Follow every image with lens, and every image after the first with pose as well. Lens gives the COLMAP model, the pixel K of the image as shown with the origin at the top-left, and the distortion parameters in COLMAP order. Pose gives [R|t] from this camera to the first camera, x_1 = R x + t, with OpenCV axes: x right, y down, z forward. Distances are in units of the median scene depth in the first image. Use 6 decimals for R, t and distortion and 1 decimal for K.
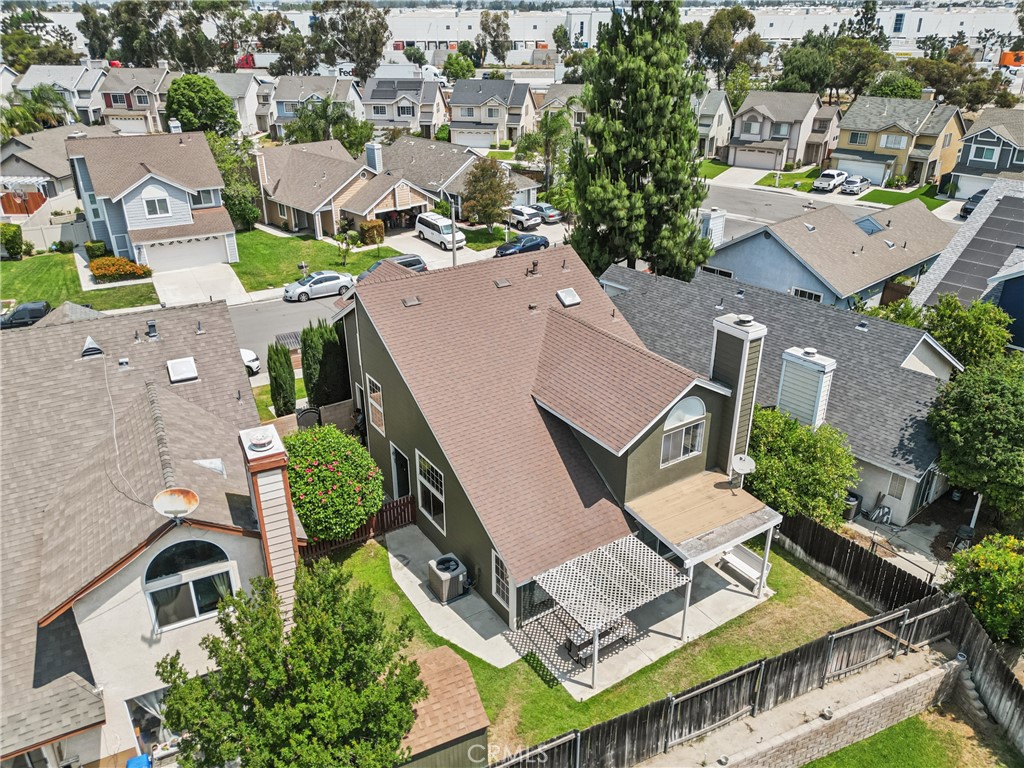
lens RADIAL K [[776.2, 0, 512.0], [0, 776.2, 384.0], [0, 0, 1]] dist [0.075883, -0.088868]
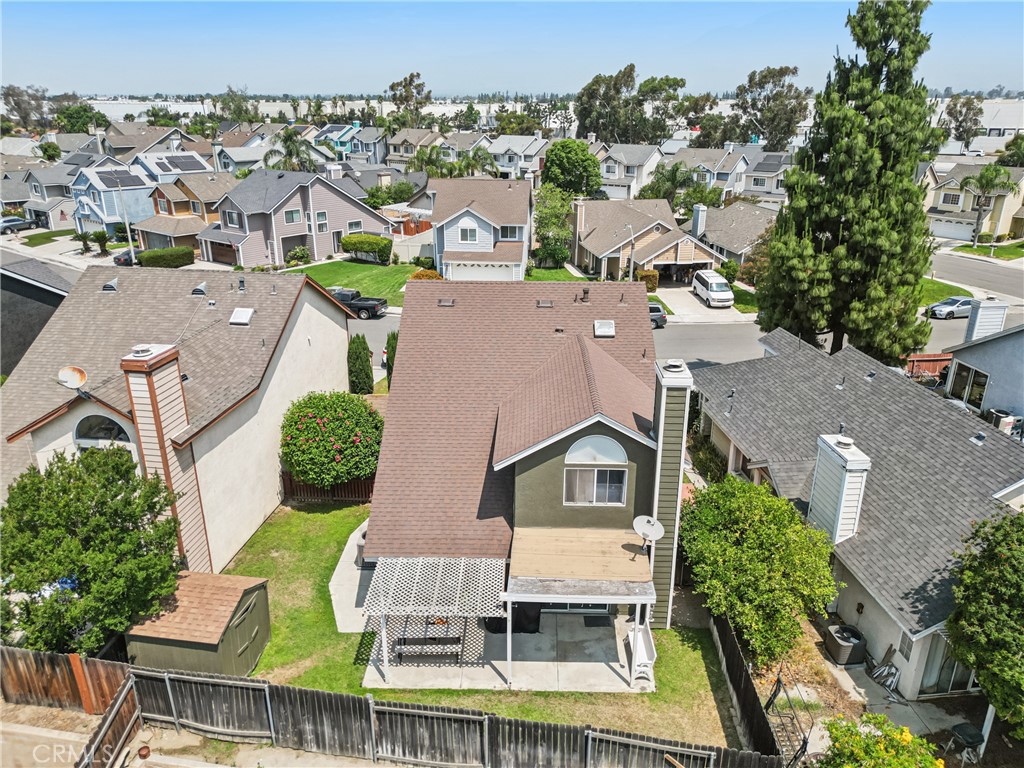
lens RADIAL K [[737.8, 0, 512.0], [0, 737.8, 384.0], [0, 0, 1]] dist [0.065460, -0.069232]
pose [[0.822950, 0.203915, -0.530256, 0.337794], [-0.248166, 0.968635, -0.012652, -0.003028], [0.511045, 0.142003, 0.847743, 0.116558]]
